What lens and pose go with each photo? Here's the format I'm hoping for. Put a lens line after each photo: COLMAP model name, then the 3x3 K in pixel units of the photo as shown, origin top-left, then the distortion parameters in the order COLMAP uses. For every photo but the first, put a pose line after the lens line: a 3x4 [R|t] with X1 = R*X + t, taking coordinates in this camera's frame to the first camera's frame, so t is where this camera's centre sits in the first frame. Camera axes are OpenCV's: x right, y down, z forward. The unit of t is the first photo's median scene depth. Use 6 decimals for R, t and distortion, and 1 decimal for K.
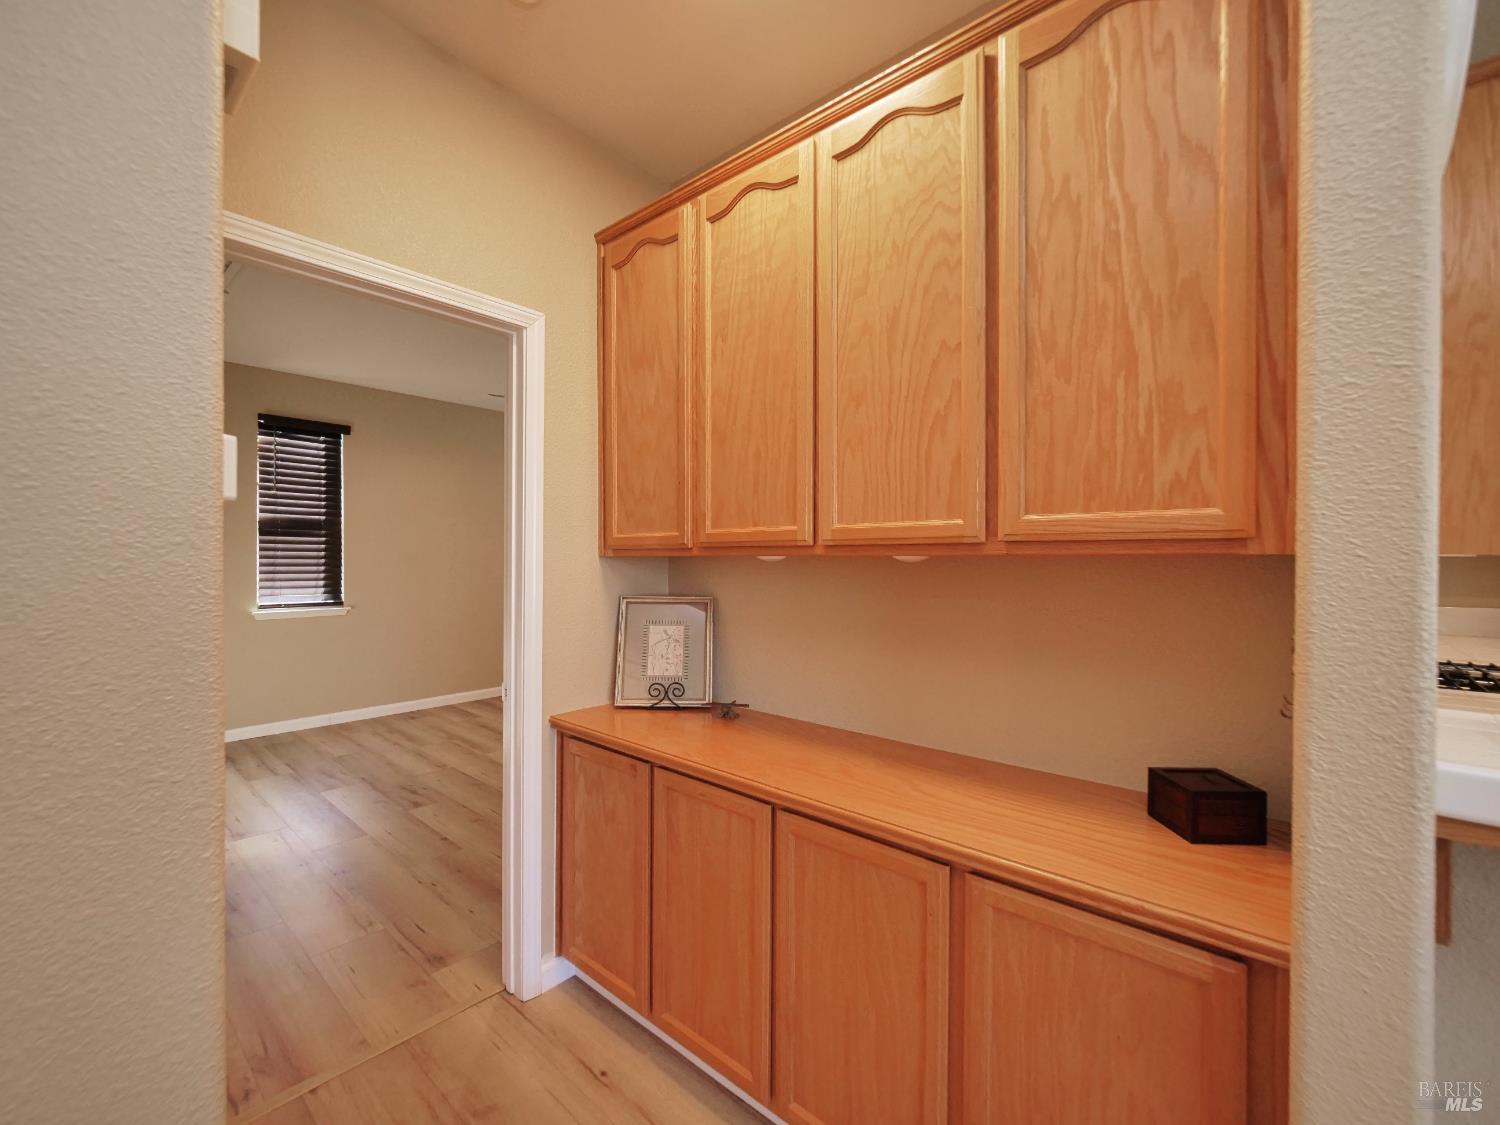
lens RADIAL K [[640.2, 0, 724.0], [0, 640.2, 560.1], [0, 0, 1]] dist [-0.006323, 0.001123]
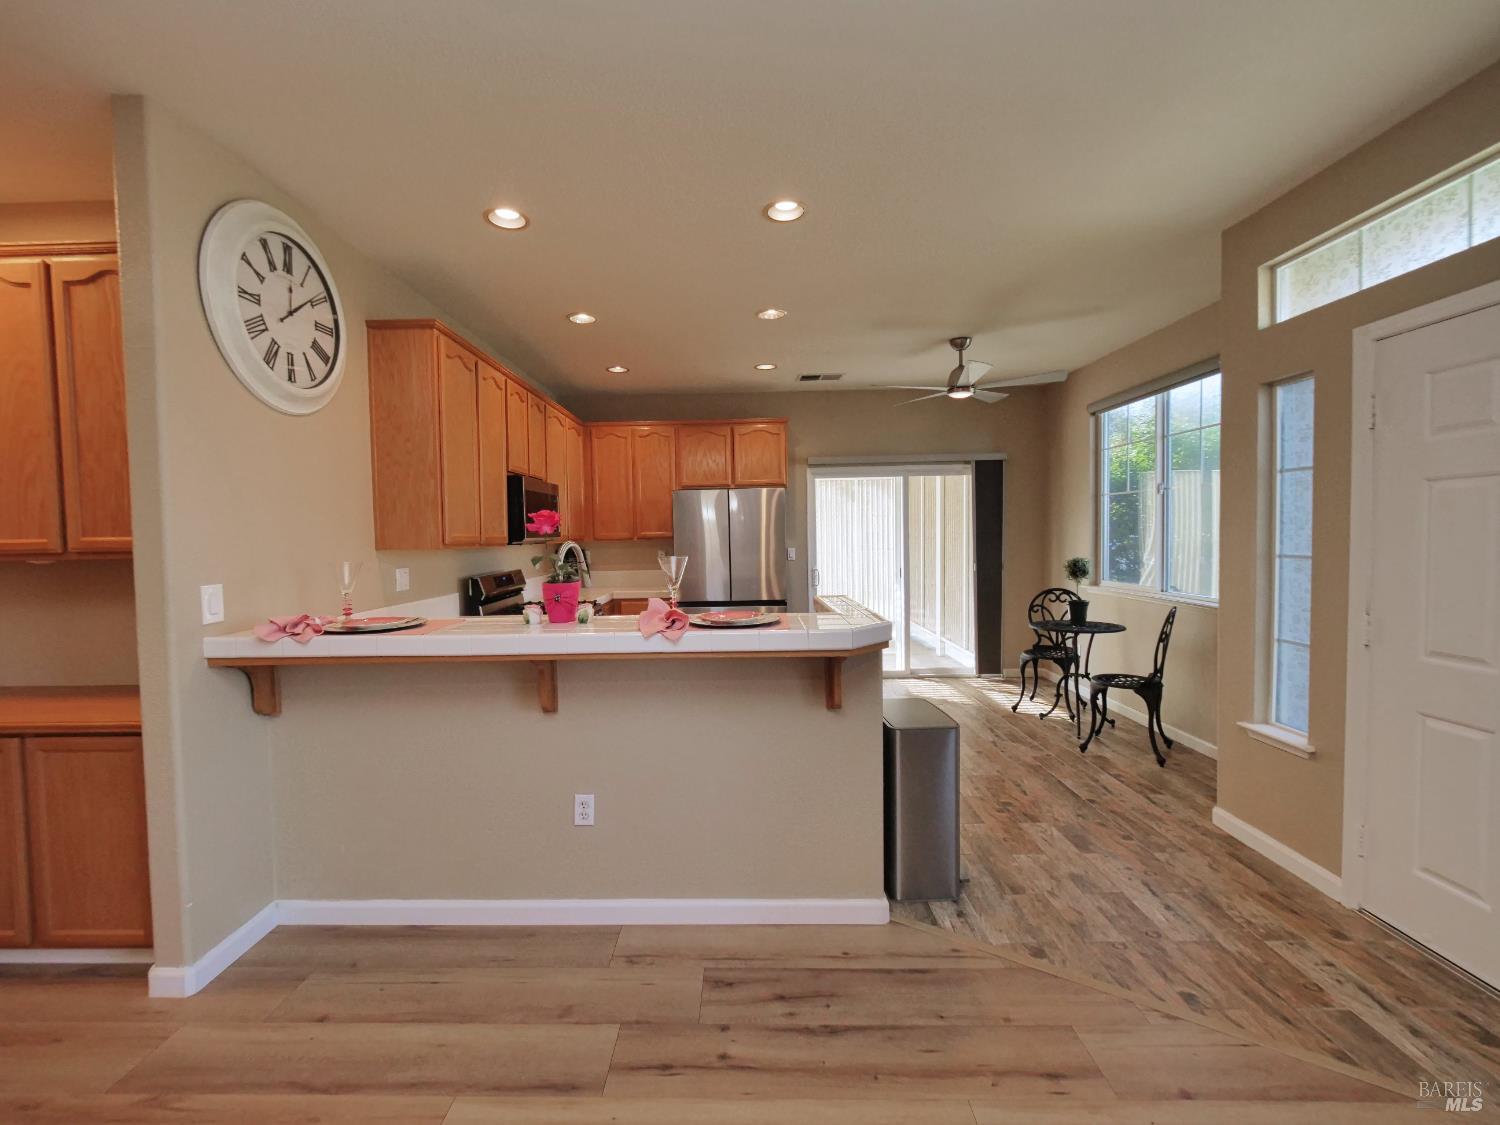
lens RADIAL K [[640.2, 0, 729.7], [0, 640.2, 560.9], [0, 0, 1]] dist [-0.006323, 0.001123]
pose [[0.756473, -0.036485, 0.653006, 0.403222], [0.020888, 0.999281, 0.031634, -0.014221], [-0.653691, -0.010290, 0.756691, -0.910744]]
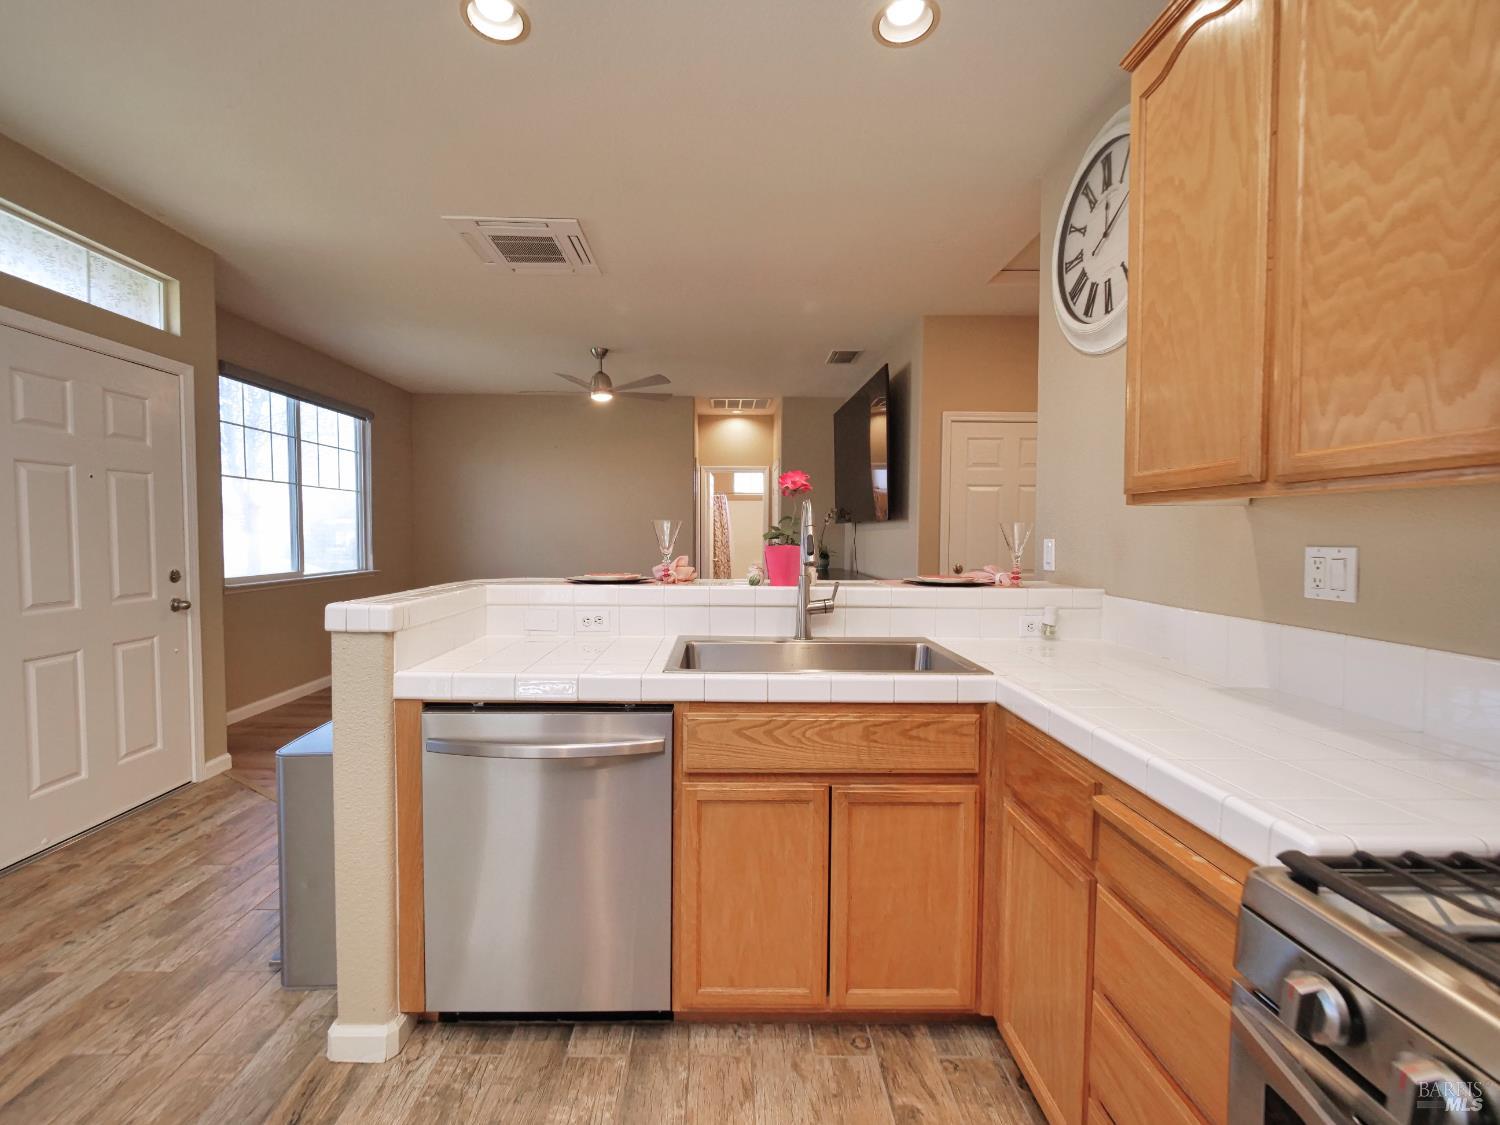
lens RADIAL K [[640.2, 0, 732.4], [0, 640.2, 560.1], [0, 0, 1]] dist [-0.006323, 0.001123]
pose [[-0.733601, 0.025494, -0.679102, 1.724760], [-0.010895, 0.998726, 0.049262, 0.024840], [0.679494, 0.043537, -0.732389, 0.888096]]
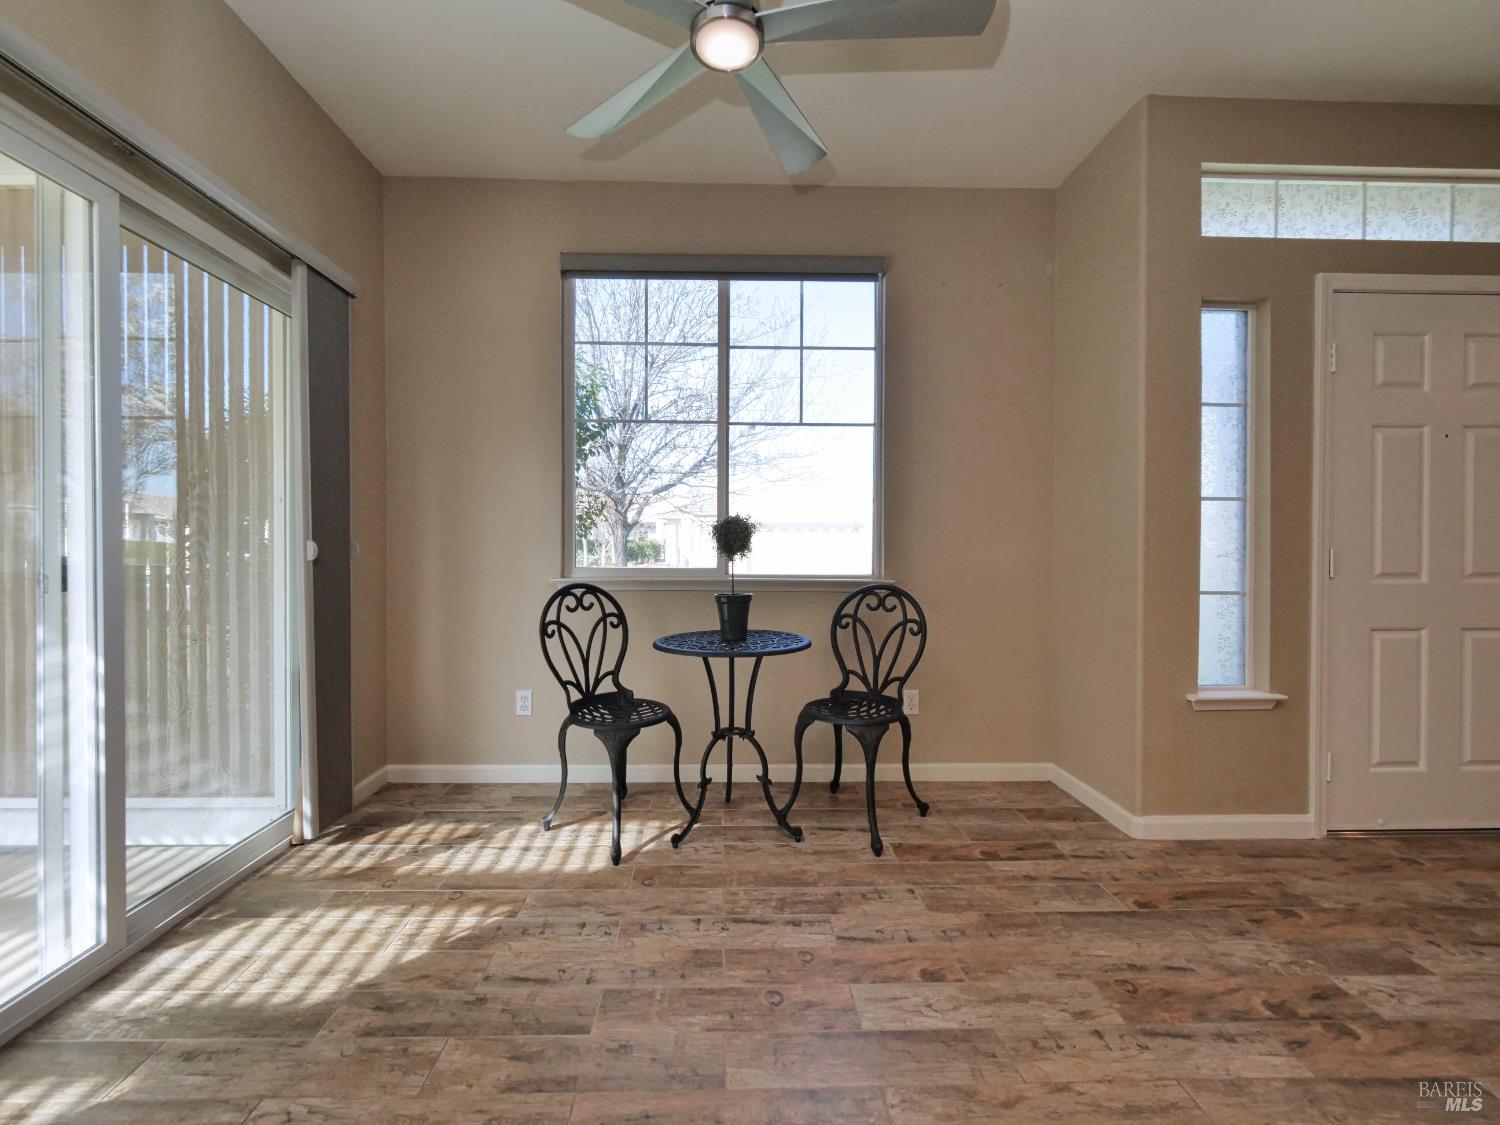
lens RADIAL K [[640.2, 0, 734.6], [0, 640.2, 556.6], [0, 0, 1]] dist [-0.006323, 0.001123]
pose [[-0.692179, -0.007708, 0.721685, 1.858685], [0.006165, 0.999843, 0.016592, 0.124972], [-0.721699, 0.015934, -0.692023, 0.779015]]
